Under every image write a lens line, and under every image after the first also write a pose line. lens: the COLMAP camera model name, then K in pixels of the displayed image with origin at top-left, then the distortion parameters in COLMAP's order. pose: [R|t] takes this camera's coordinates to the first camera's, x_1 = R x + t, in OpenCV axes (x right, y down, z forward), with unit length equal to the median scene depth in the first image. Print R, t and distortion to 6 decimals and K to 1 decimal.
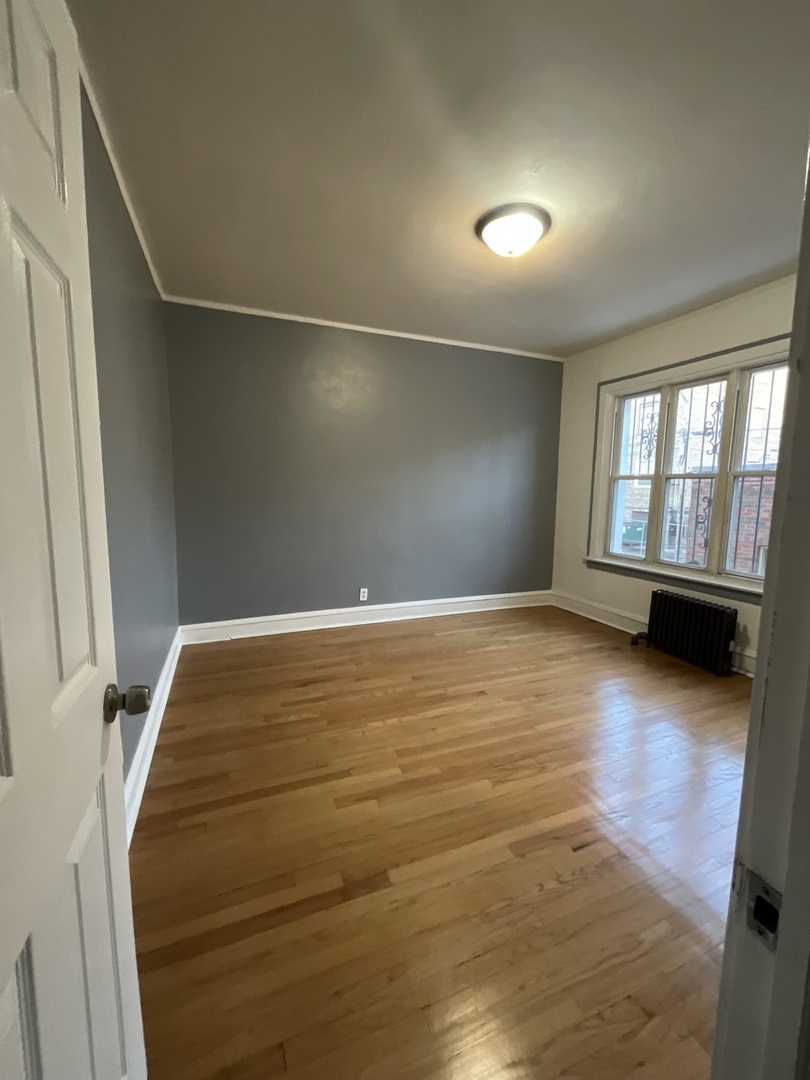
lens RADIAL K [[436.4, 0, 402.7], [0, 436.4, 537.7], [0, 0, 1]] dist [-0.002941, -0.000214]
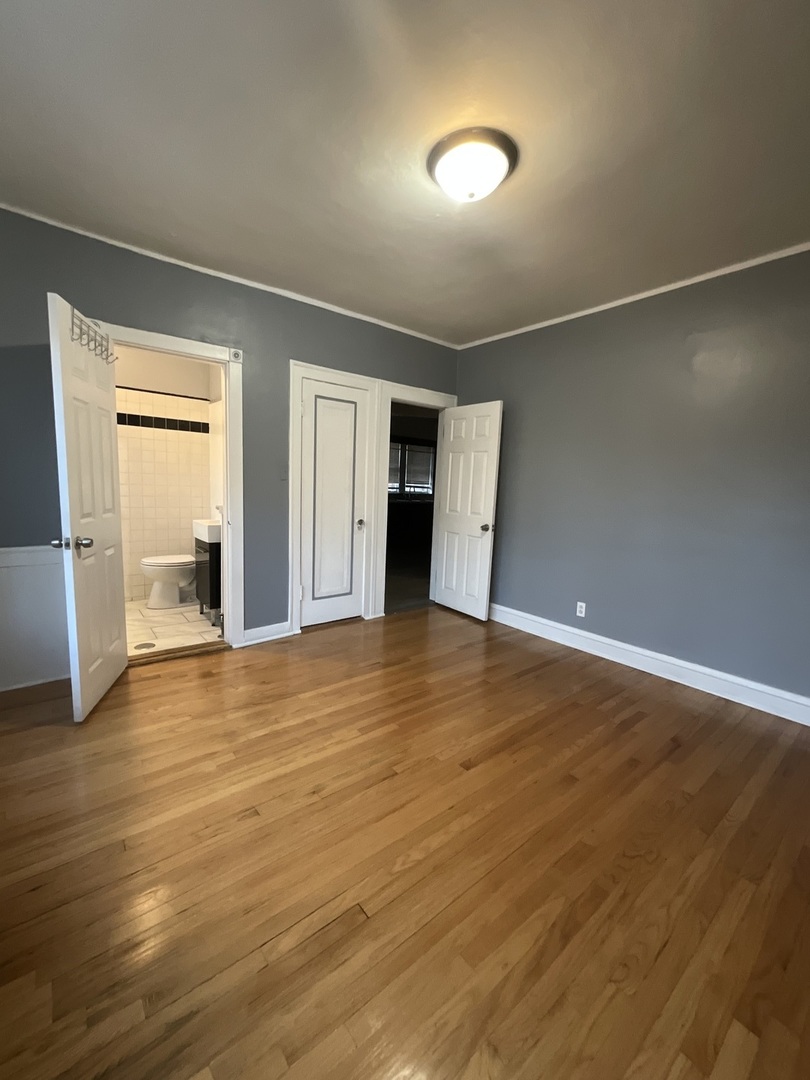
lens RADIAL K [[436.4, 0, 402.7], [0, 436.4, 537.7], [0, 0, 1]] dist [-0.002941, -0.000214]
pose [[-0.956948, -0.011531, -0.290029, 0.514738], [-0.081939, 0.969302, 0.231819, -0.176380], [0.278453, 0.245603, -0.928517, 1.598864]]
